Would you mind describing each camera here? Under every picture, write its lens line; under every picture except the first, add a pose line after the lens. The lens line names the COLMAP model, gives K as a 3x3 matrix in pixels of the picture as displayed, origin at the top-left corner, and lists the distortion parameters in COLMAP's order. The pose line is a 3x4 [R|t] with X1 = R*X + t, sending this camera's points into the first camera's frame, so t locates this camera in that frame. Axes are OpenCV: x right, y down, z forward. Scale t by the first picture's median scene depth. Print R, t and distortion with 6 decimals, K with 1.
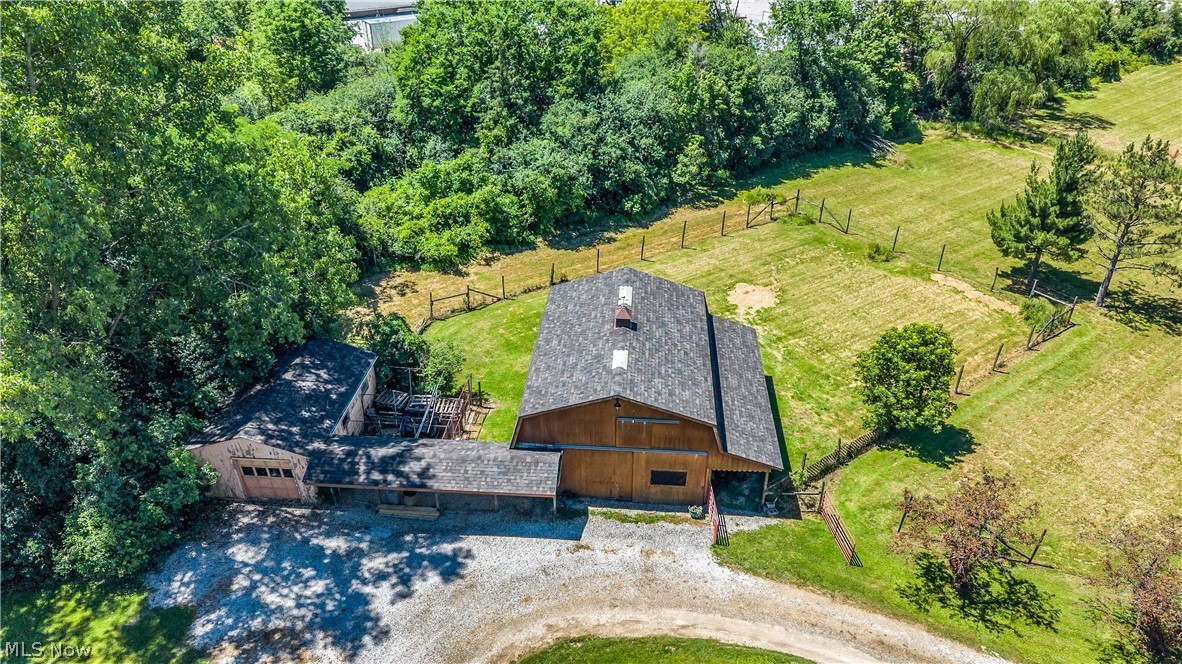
lens RADIAL K [[798.1, 0, 581.6], [0, 798.1, 351.0], [0, 0, 1]] dist [0.036201, -0.049382]
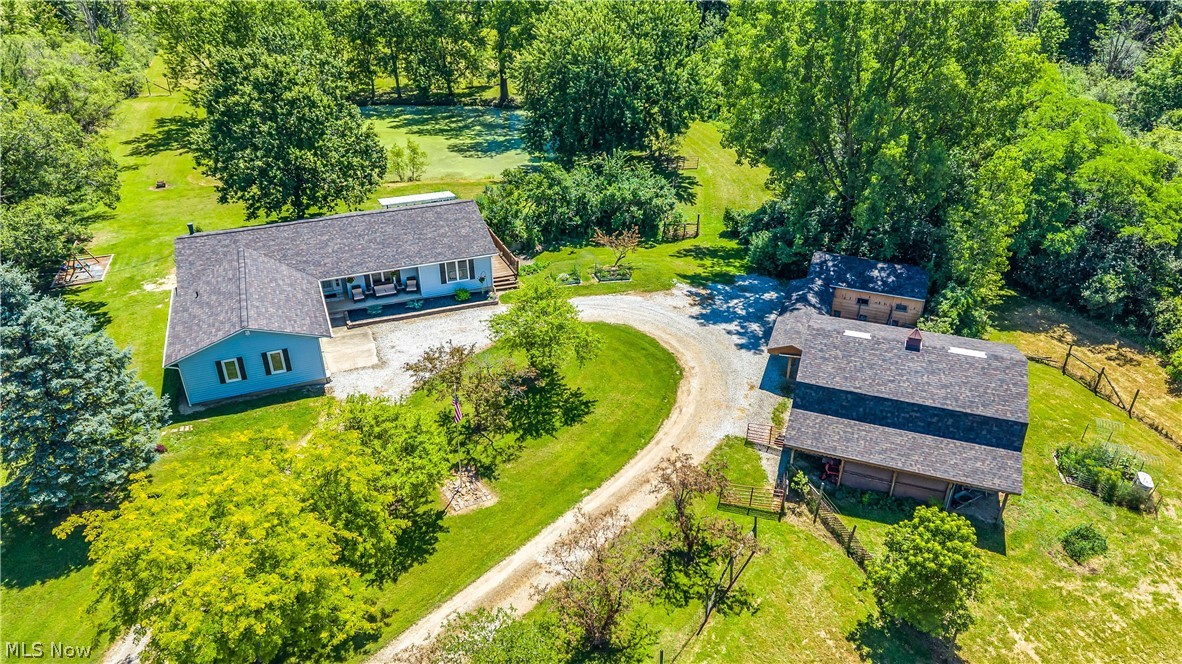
lens RADIAL K [[798.1, 0, 595.1], [0, 798.1, 336.5], [0, 0, 1]] dist [0.036201, -0.049382]
pose [[-0.261631, 0.485714, -0.834045, 0.772156], [-0.522628, 0.655199, 0.545504, -0.294334], [0.811424, 0.578616, 0.082428, 0.330032]]
